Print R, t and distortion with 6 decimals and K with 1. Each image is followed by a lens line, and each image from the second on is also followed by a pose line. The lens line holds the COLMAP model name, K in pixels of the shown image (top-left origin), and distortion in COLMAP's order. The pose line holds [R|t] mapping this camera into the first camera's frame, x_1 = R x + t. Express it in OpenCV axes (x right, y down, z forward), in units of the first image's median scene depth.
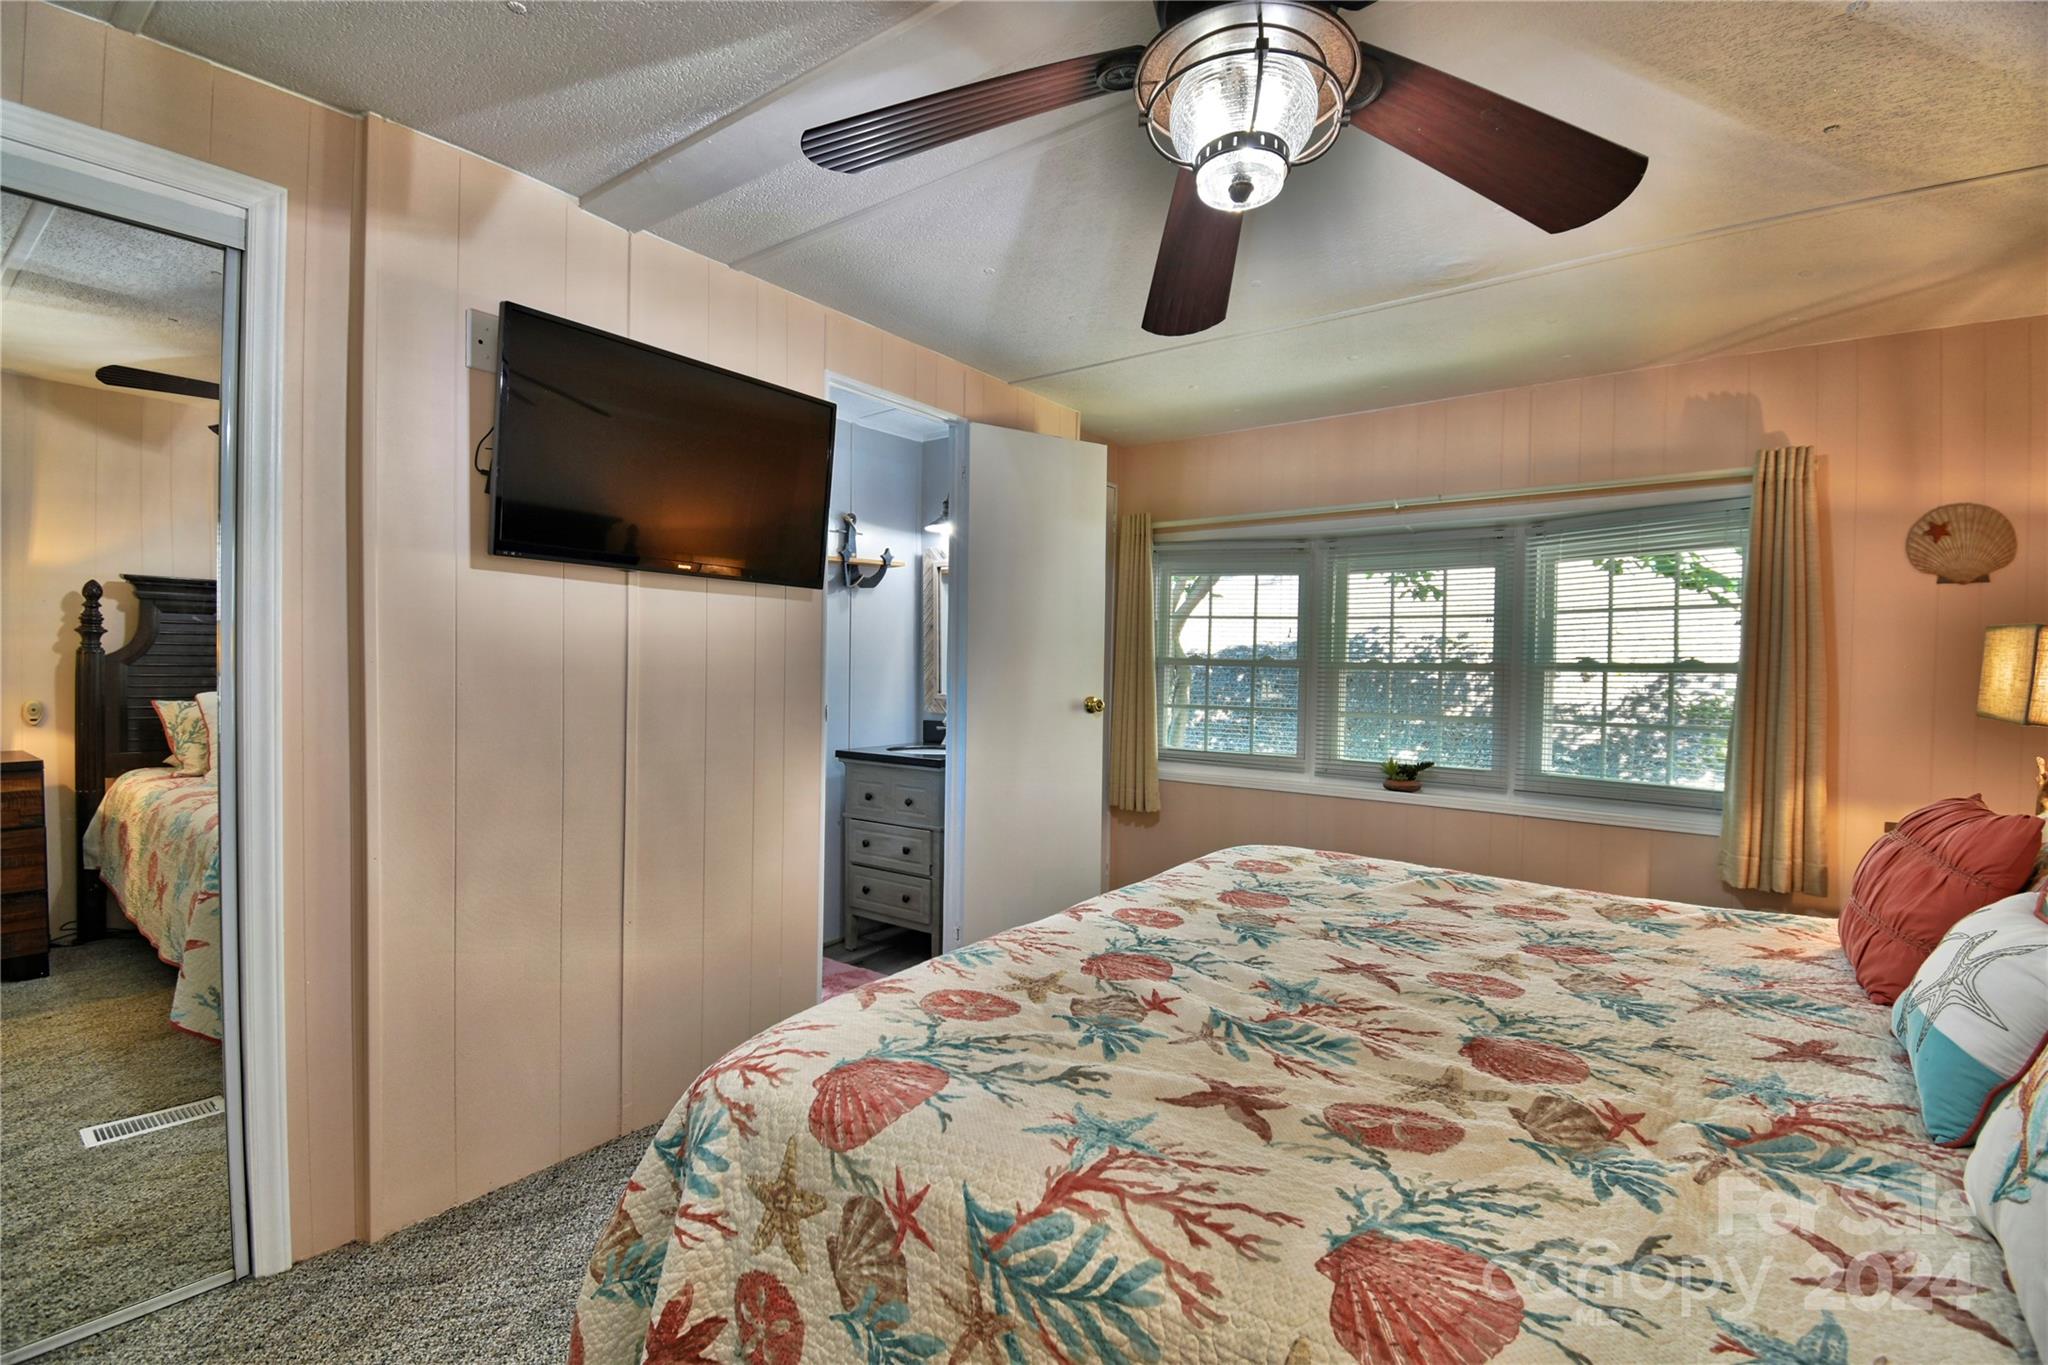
lens RADIAL K [[901.0, 0, 1031.0], [0, 901.0, 681.4], [0, 0, 1]] dist [0.024977, -0.029249]
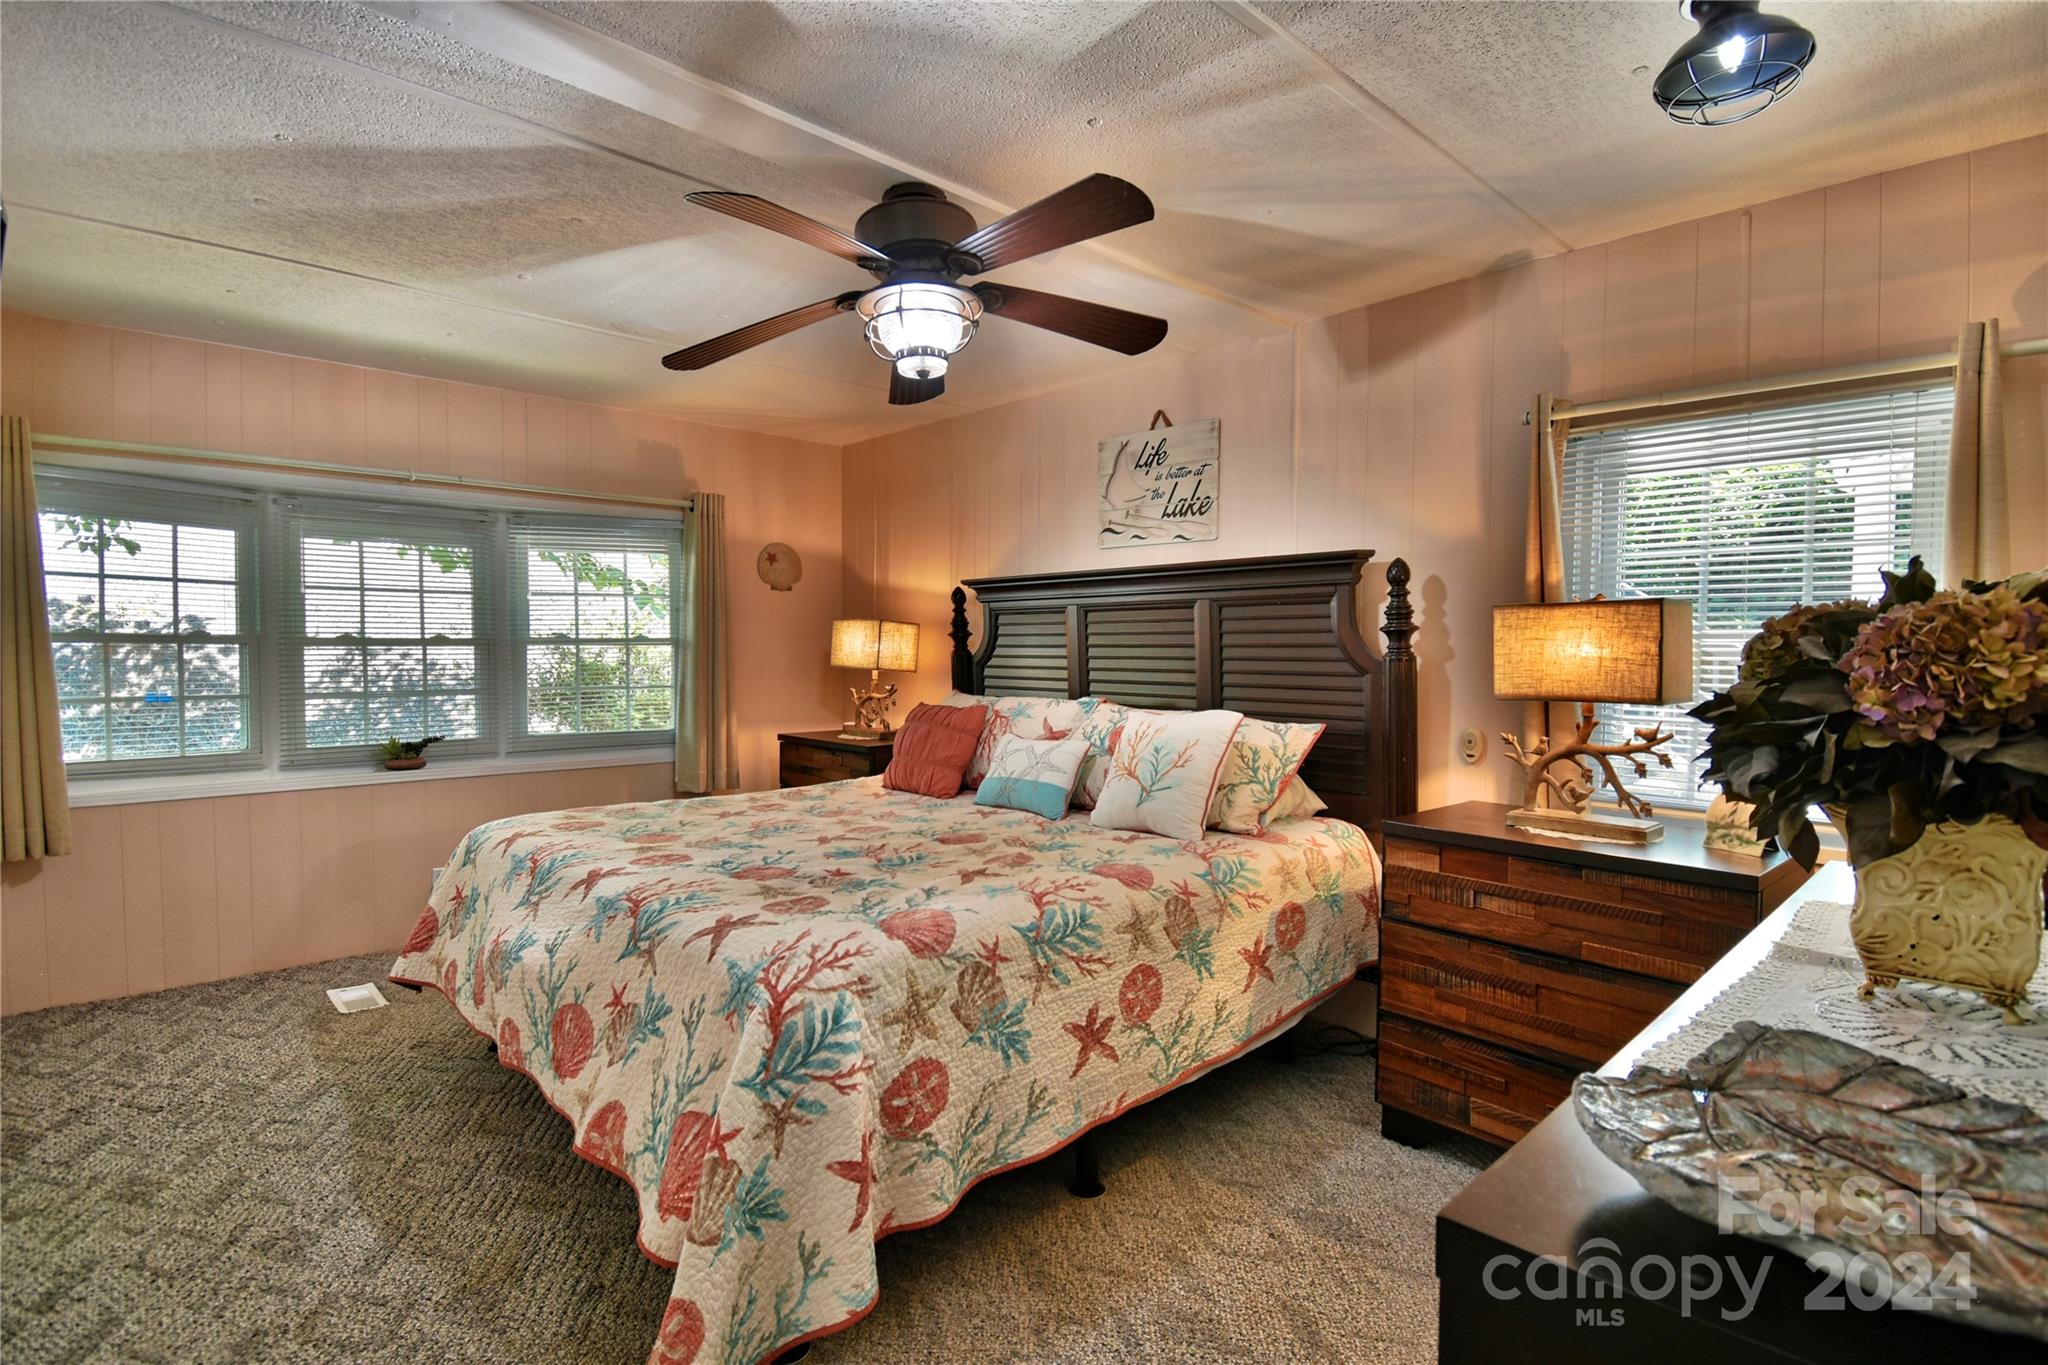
lens RADIAL K [[999.1, 0, 1036.0], [0, 999.1, 679.2], [0, 0, 1]] dist [-0.014633, -0.000890]
pose [[0.159451, -0.044480, 0.986203, -1.191236], [0.017343, 0.998956, 0.042252, -0.021397], [-0.987053, 0.010367, 0.160056, 0.349737]]
